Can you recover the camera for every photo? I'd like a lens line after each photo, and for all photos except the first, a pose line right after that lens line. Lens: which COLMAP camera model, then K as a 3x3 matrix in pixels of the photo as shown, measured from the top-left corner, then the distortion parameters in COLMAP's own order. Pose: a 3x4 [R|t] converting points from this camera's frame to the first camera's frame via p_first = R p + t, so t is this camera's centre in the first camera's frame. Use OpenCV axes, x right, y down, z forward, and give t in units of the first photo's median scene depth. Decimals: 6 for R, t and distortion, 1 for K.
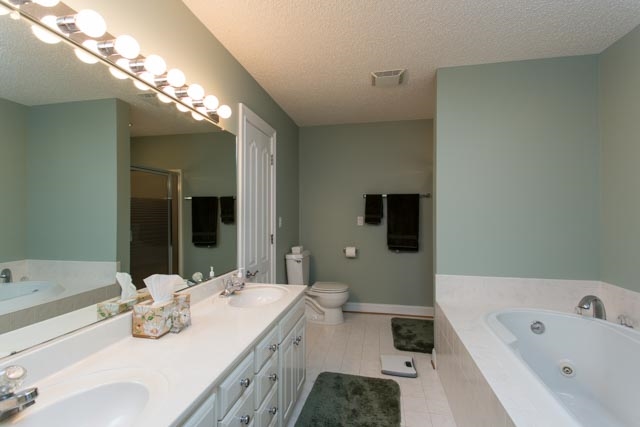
lens RADIAL K [[348.7, 0, 319.1], [0, 348.7, 211.8], [0, 0, 1]] dist [0.002612, 0.000479]
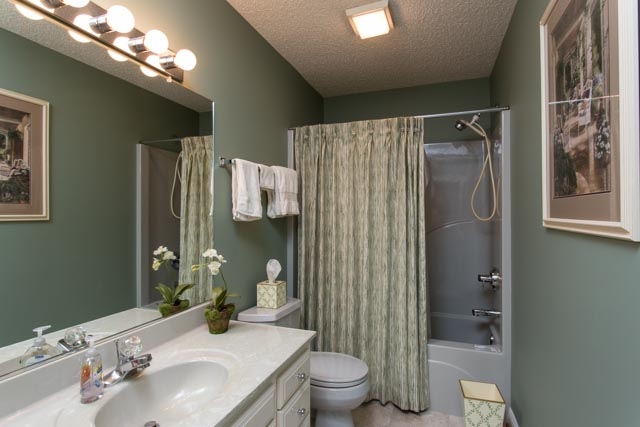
lens RADIAL K [[301.5, 0, 315.7], [0, 301.5, 214.0], [0, 0, 1]] dist [0.000790, 0.000489]
pose [[0.977911, -0.010621, -0.208753, 0.047490], [0.011797, 0.999921, 0.004389, 0.000652], [0.208689, -0.006755, 0.977959, 0.289831]]
